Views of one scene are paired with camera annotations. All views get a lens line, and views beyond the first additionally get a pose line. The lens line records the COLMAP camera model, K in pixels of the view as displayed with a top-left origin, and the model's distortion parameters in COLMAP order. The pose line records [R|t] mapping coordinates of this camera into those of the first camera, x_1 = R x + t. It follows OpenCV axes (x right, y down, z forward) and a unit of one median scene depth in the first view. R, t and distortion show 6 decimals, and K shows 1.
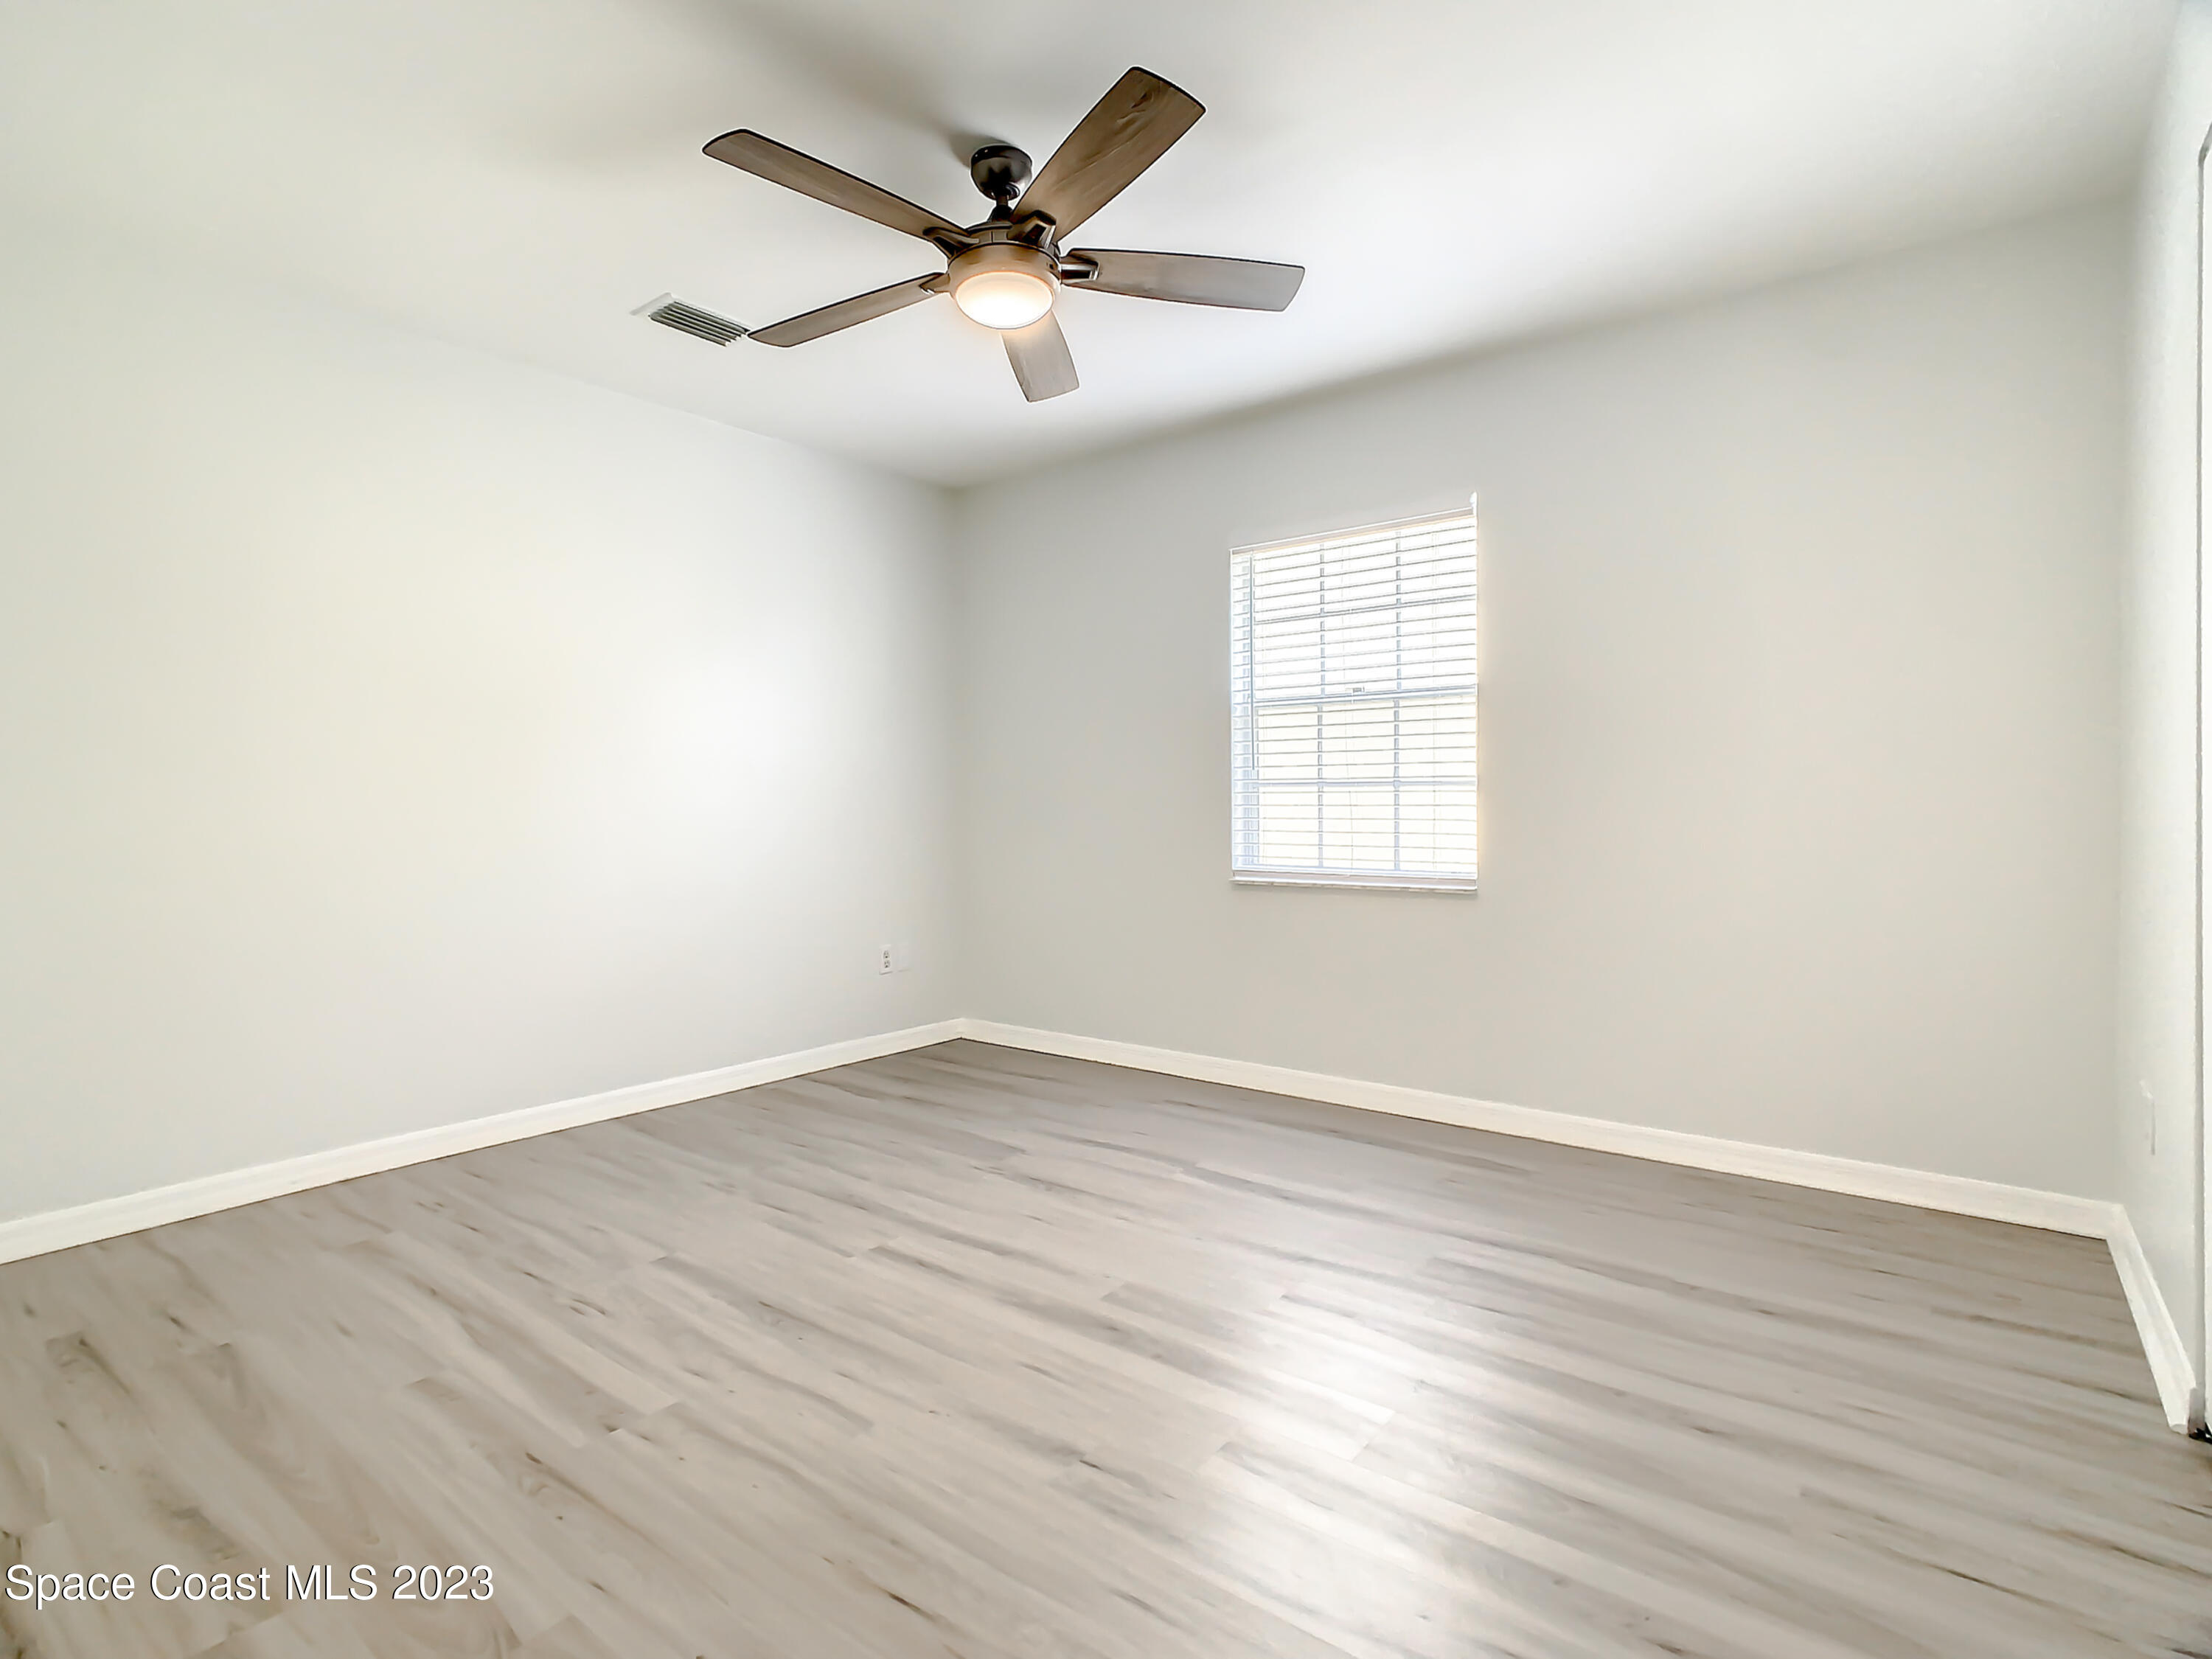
lens RADIAL K [[1138.4, 0, 1091.8], [0, 1138.4, 796.7], [0, 0, 1]] dist [-0.003016, -0.001027]
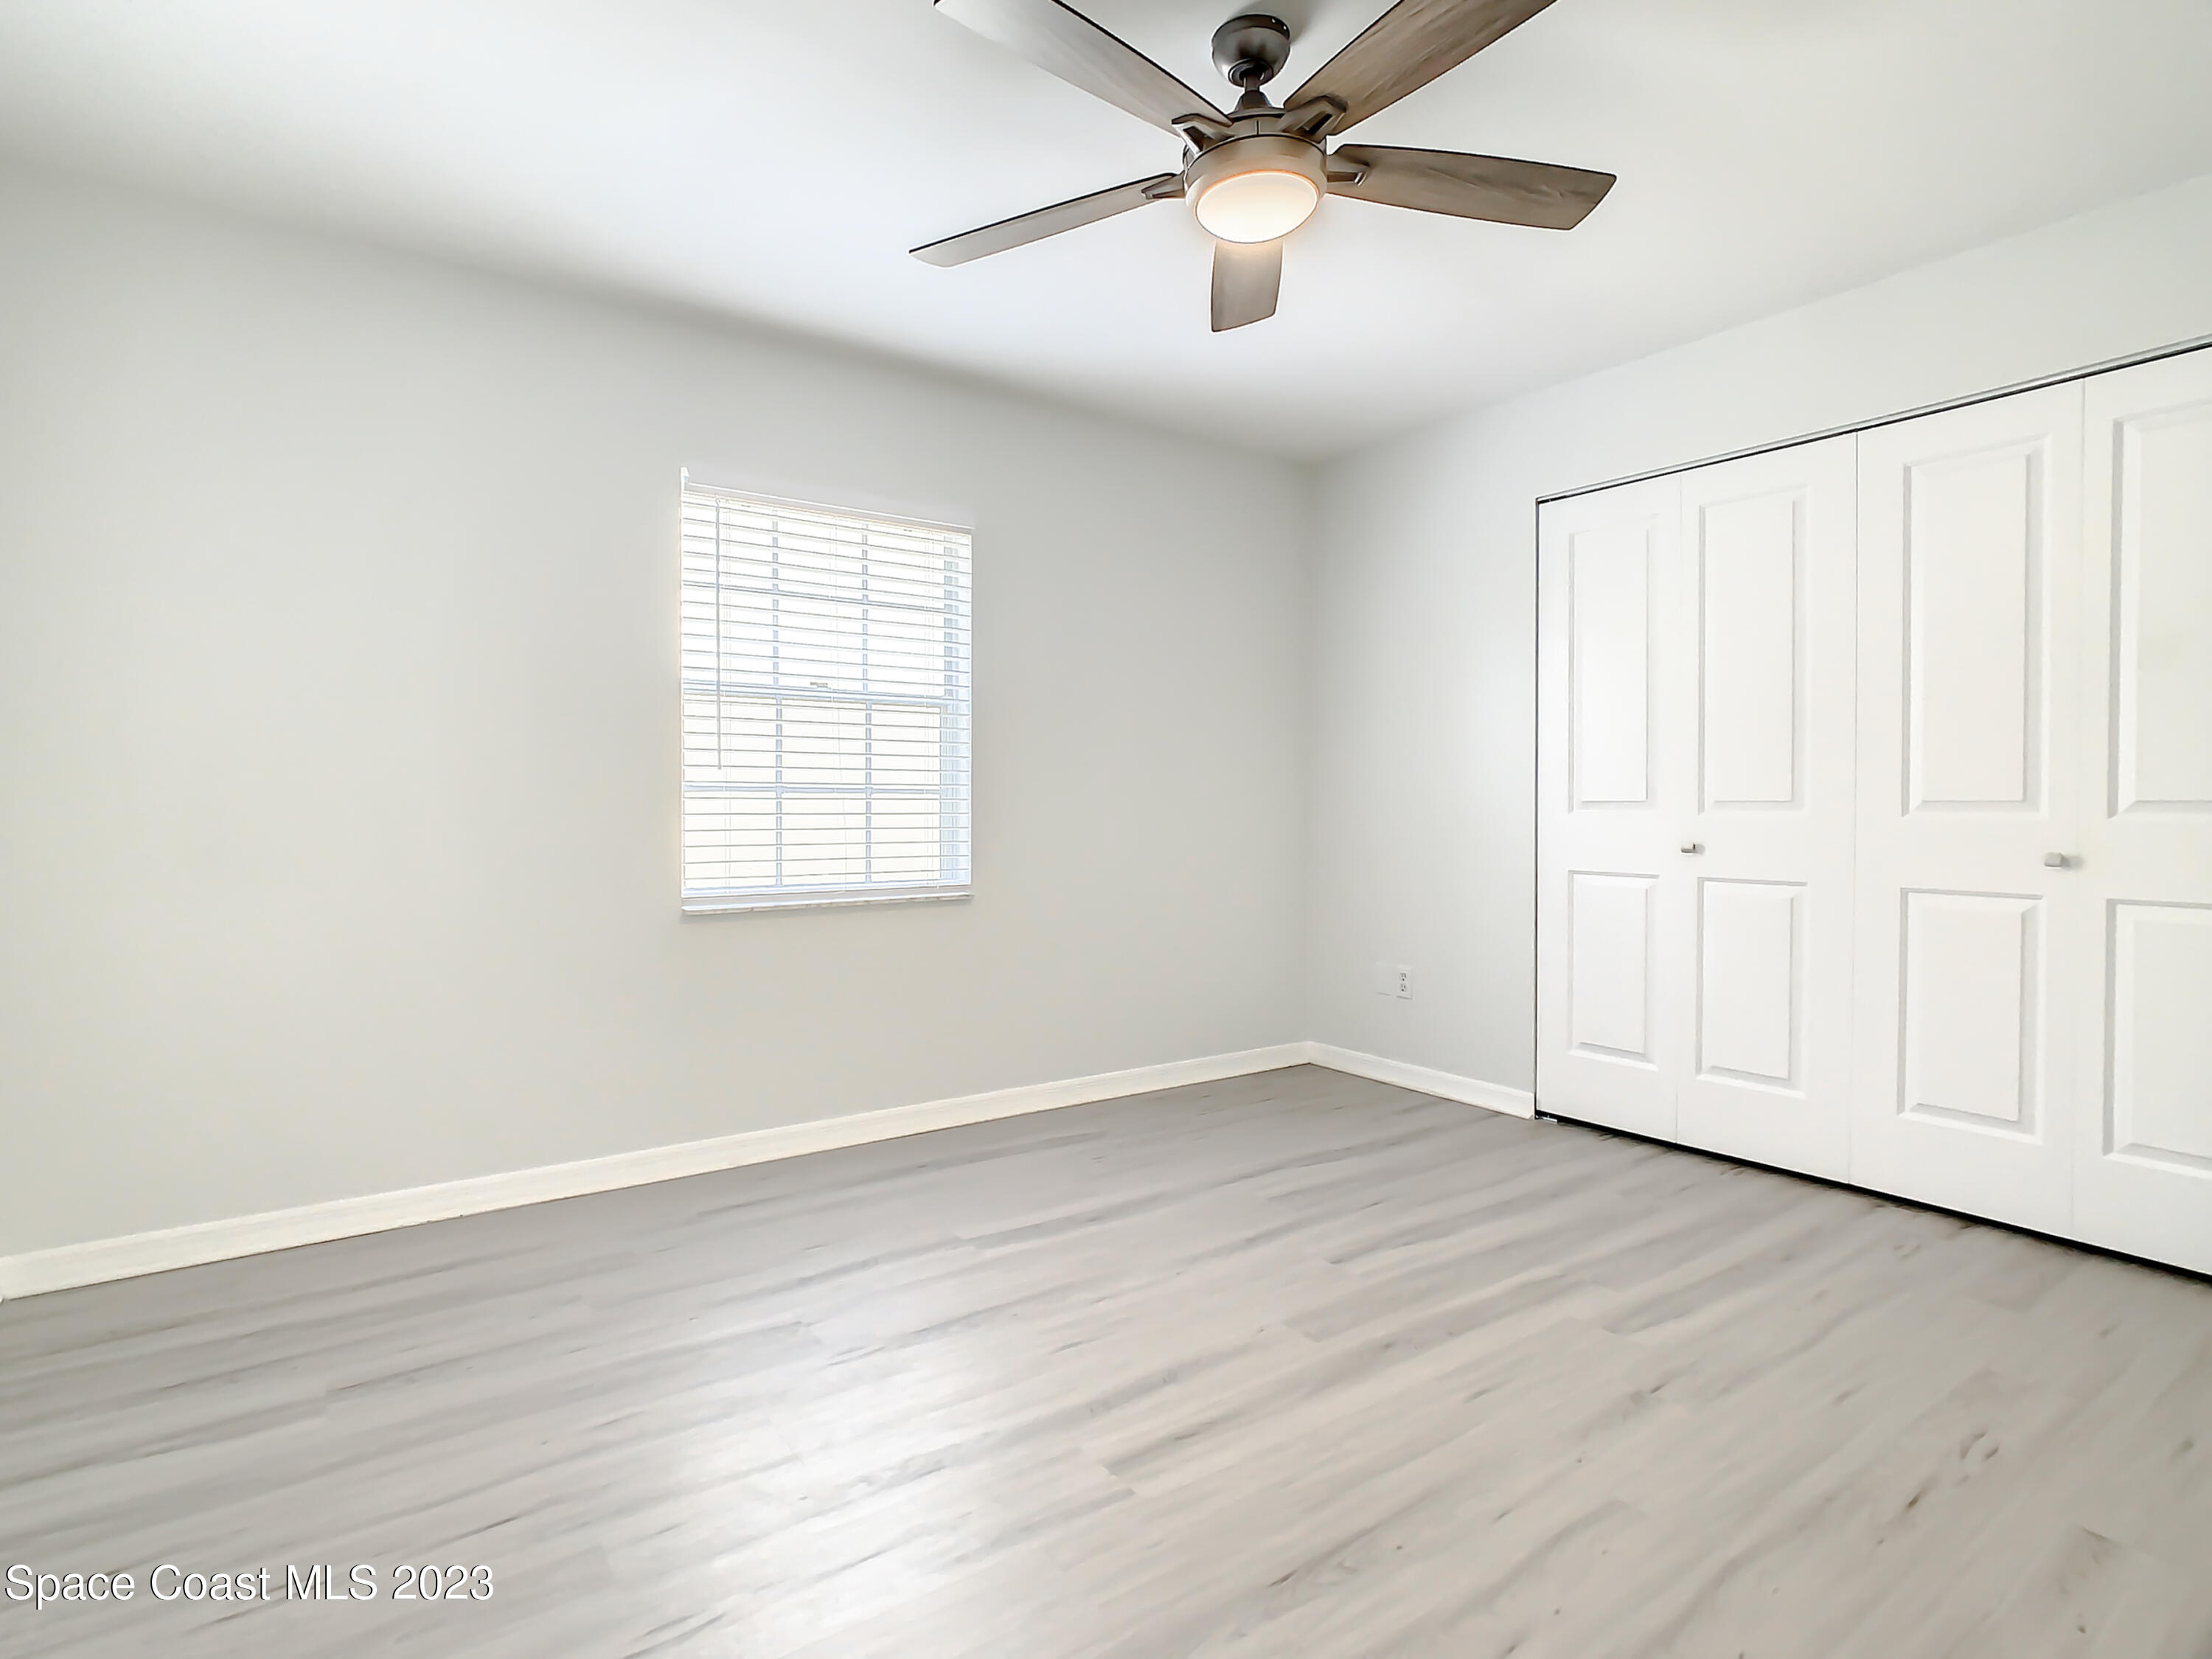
lens RADIAL K [[1101.5, 0, 1110.1], [0, 1101.5, 806.4], [0, 0, 1]] dist [-0.026188, 0.014672]
pose [[0.291661, 0.003178, 0.956517, -0.546079], [-0.006114, 0.999980, -0.001459, 0.001489], [-0.956502, -0.005423, 0.291674, 0.543573]]
